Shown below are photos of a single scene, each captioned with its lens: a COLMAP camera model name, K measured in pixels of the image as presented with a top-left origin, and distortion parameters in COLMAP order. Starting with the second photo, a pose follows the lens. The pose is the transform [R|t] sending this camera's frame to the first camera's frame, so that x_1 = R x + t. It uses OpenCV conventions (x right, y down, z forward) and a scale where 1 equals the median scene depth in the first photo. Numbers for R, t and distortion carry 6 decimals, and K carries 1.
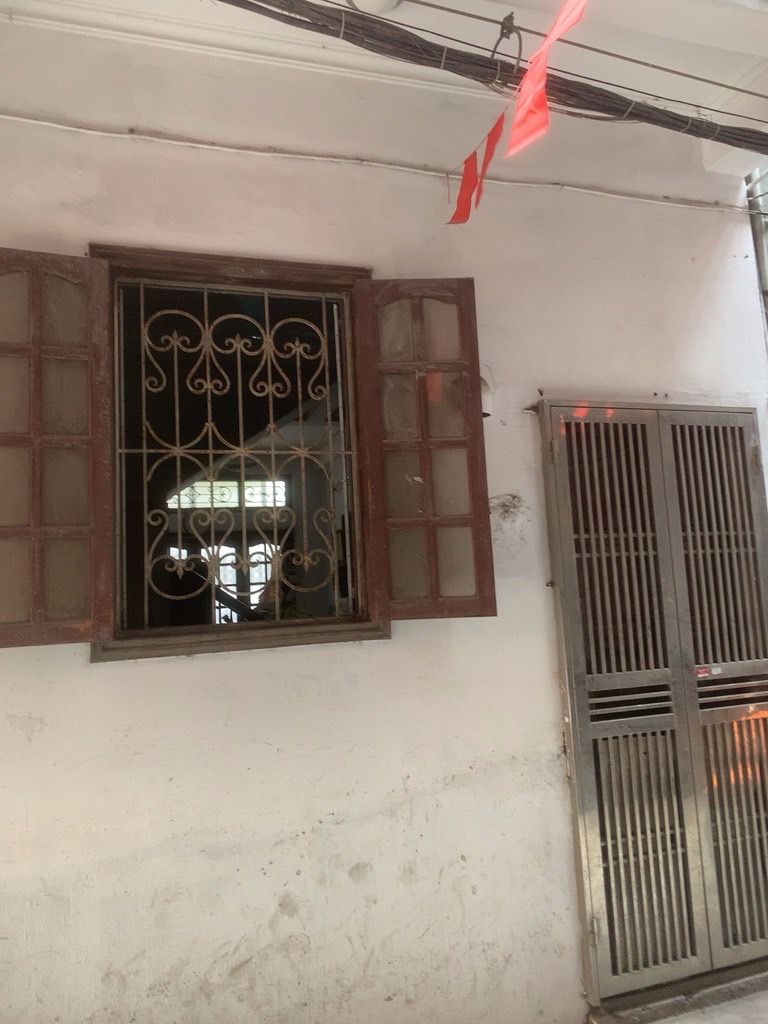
lens RADIAL K [[783.8, 0, 384.0], [0, 783.8, 512.0], [0, 0, 1]] dist [0.005659, 0.000810]
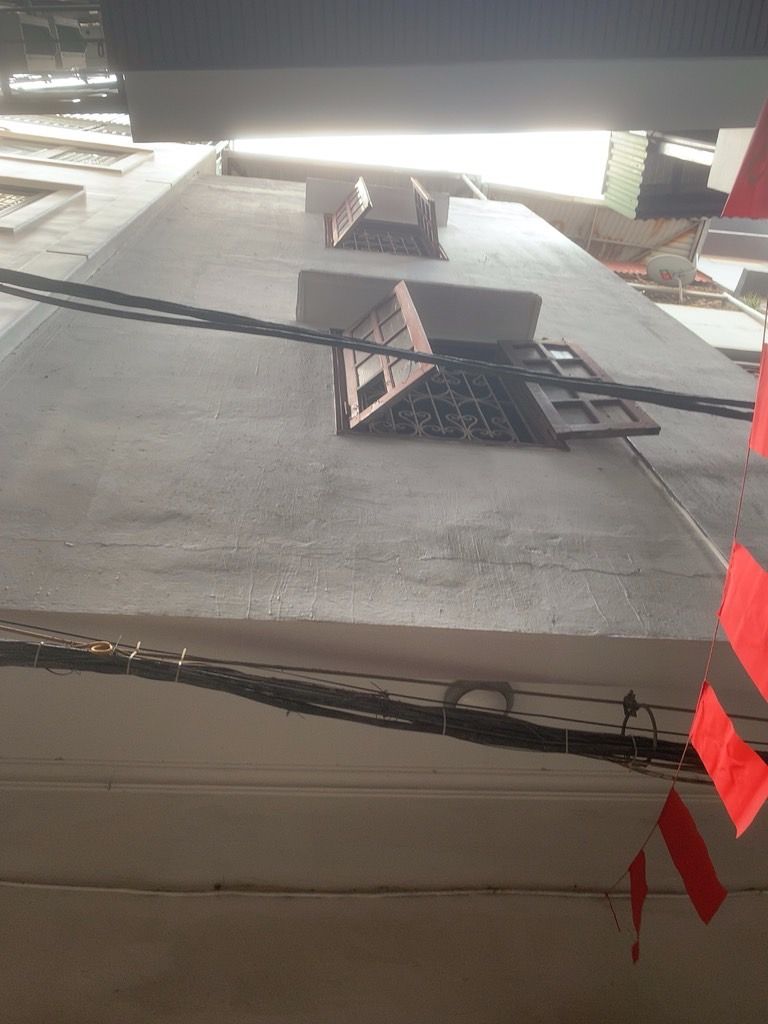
lens RADIAL K [[783.8, 0, 384.0], [0, 783.8, 512.0], [0, 0, 1]] dist [0.005659, 0.000810]
pose [[0.979813, -0.180299, -0.086368, -0.000104], [0.039207, 0.596929, -0.801336, -0.042737], [0.196036, 0.781773, 0.591947, 0.222921]]
